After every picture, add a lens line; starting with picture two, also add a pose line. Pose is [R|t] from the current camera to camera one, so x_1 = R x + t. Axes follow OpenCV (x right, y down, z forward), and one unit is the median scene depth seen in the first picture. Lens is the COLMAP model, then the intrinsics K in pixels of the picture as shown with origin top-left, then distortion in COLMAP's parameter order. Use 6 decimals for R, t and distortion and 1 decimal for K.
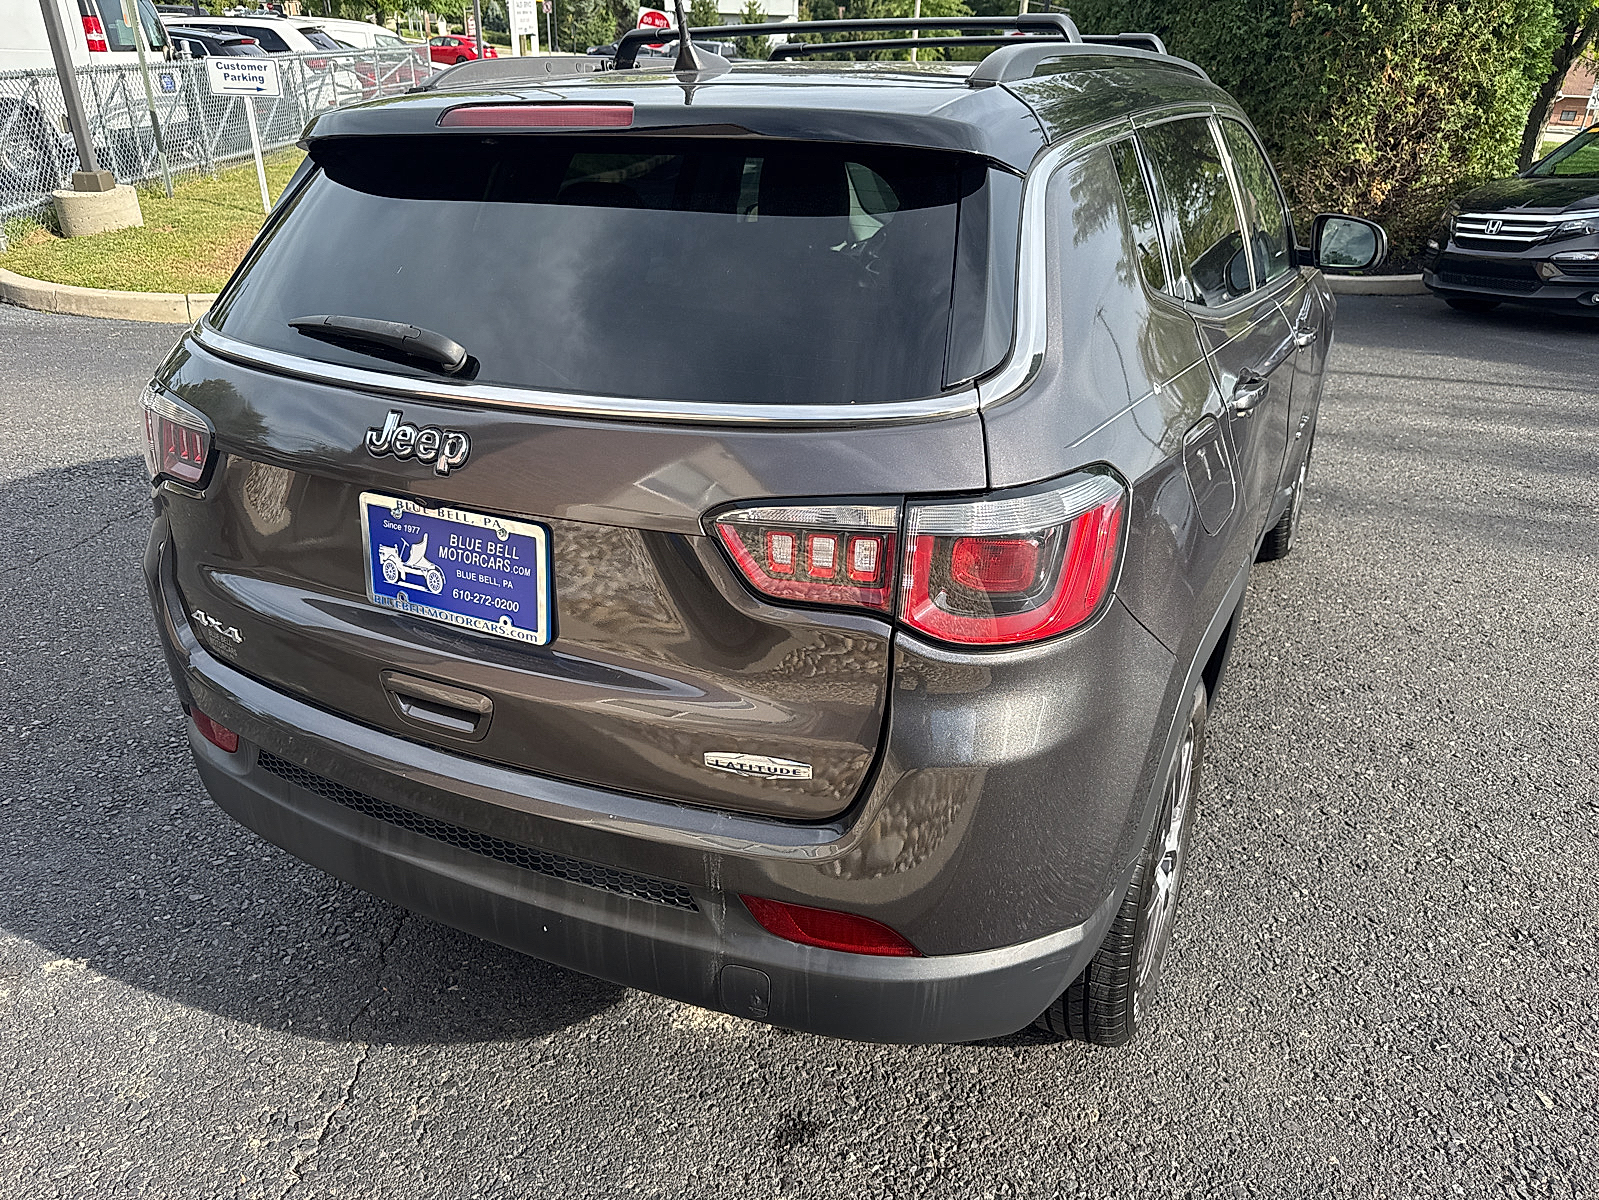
lens RADIAL K [[1137.9, 0, 798.3], [0, 1137.9, 603.8], [0, 0, 1]] dist [0.003420, -0.006745]
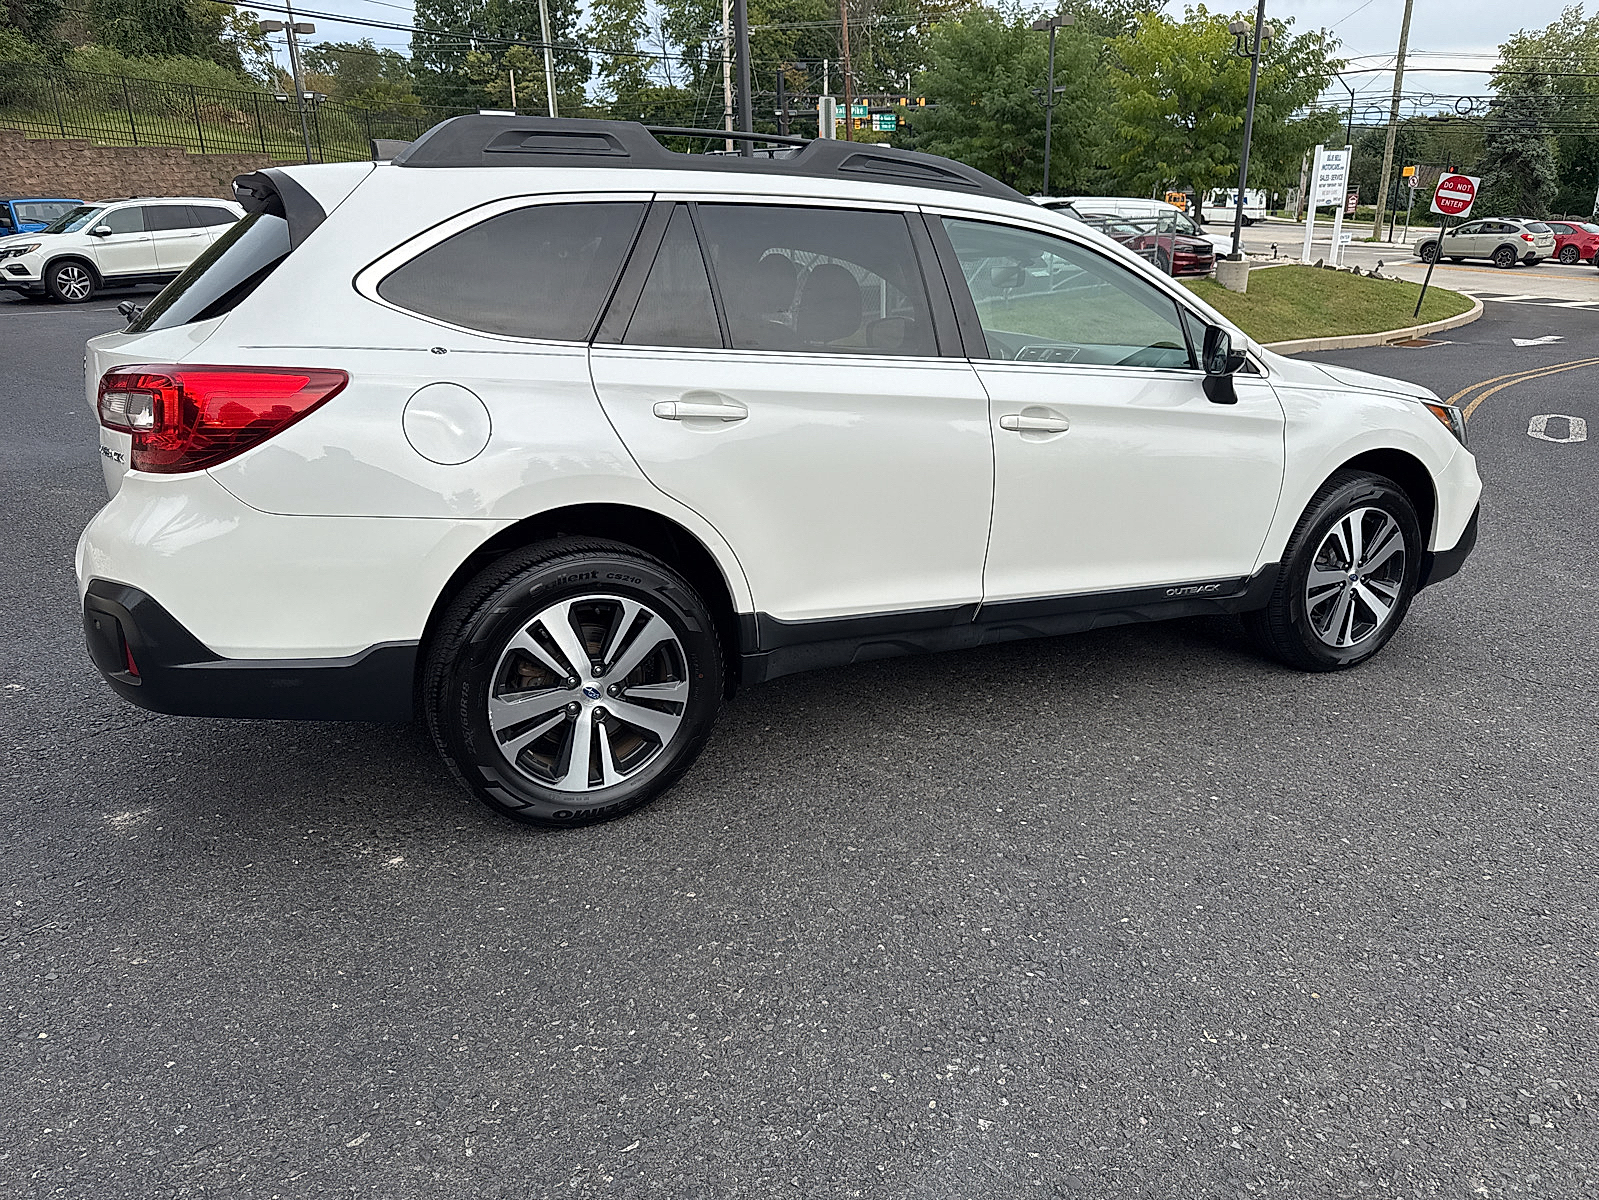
lens RADIAL K [[1135.7, 0, 799.1], [0, 1135.7, 601.3], [0, 0, 1]] dist [0.008030, -0.010584]
pose [[0.757559, 0.179295, -0.627660, 0.279857], [-0.265429, 0.963068, -0.045255, -0.008252], [0.596365, 0.200882, 0.777171, 0.078905]]
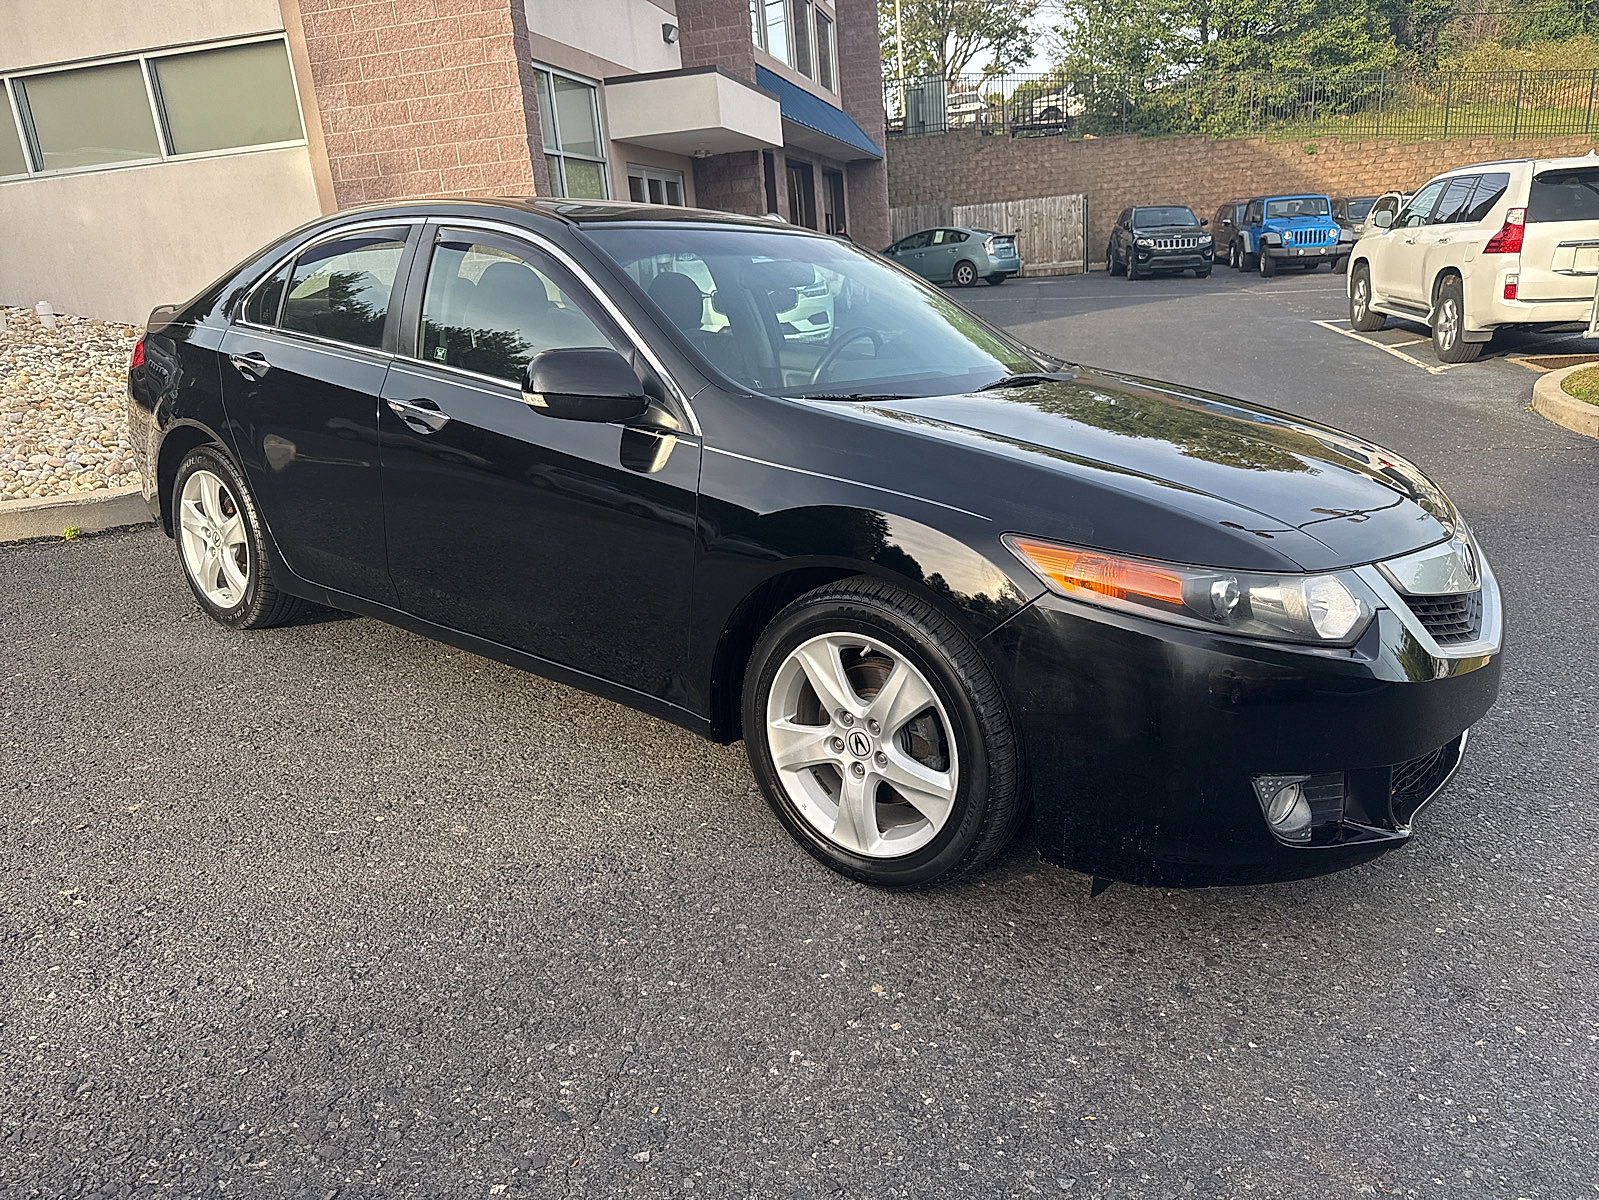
lens RADIAL K [[1137.1, 0, 801.5], [0, 1137.1, 602.5], [0, 0, 1]] dist [0.006266, -0.010022]
pose [[-0.227382, 0.275053, -0.934154, 0.502882], [-0.401970, 0.847231, 0.347302, -0.159936], [0.886971, 0.454472, -0.082082, 0.442964]]
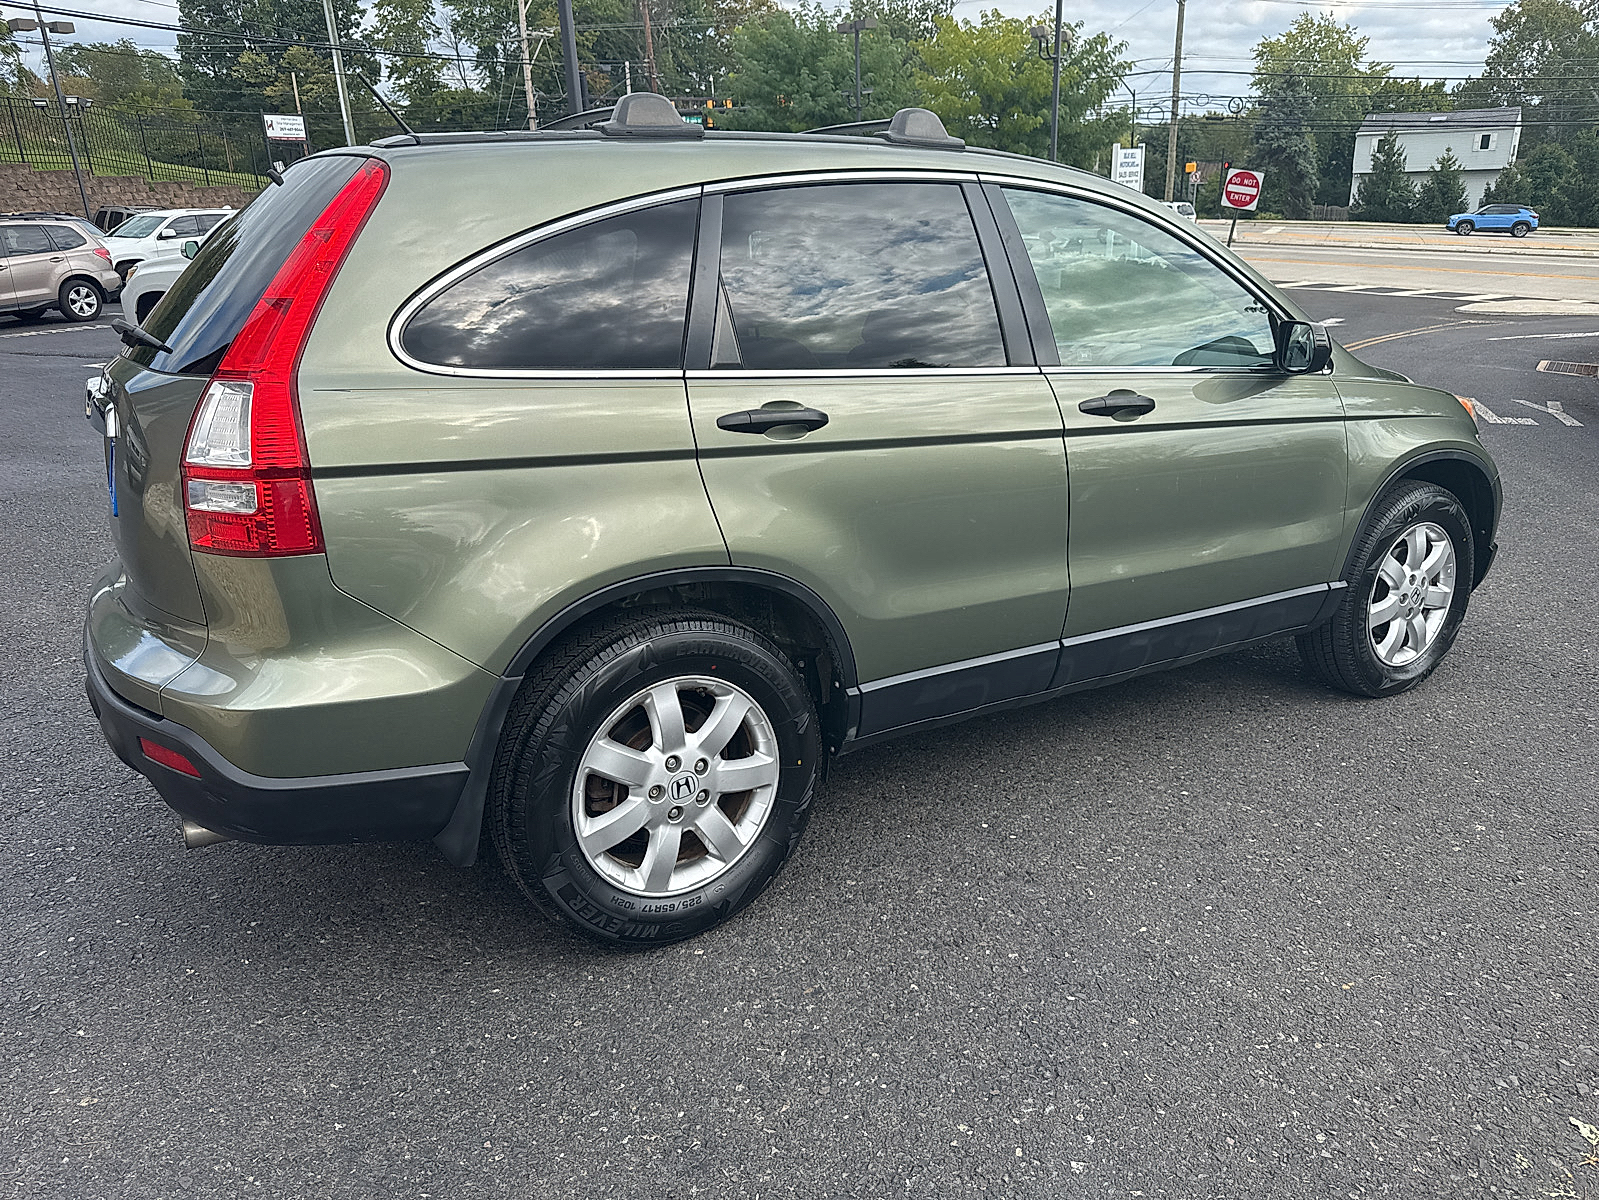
lens RADIAL K [[1137.9, 0, 798.3], [0, 1137.9, 603.8], [0, 0, 1]] dist [0.003420, -0.006745]
pose [[0.850187, 0.124700, -0.511499, 0.245449], [-0.190571, 0.978554, -0.078192, -0.006980], [0.490779, 0.163954, 0.855719, 0.068601]]
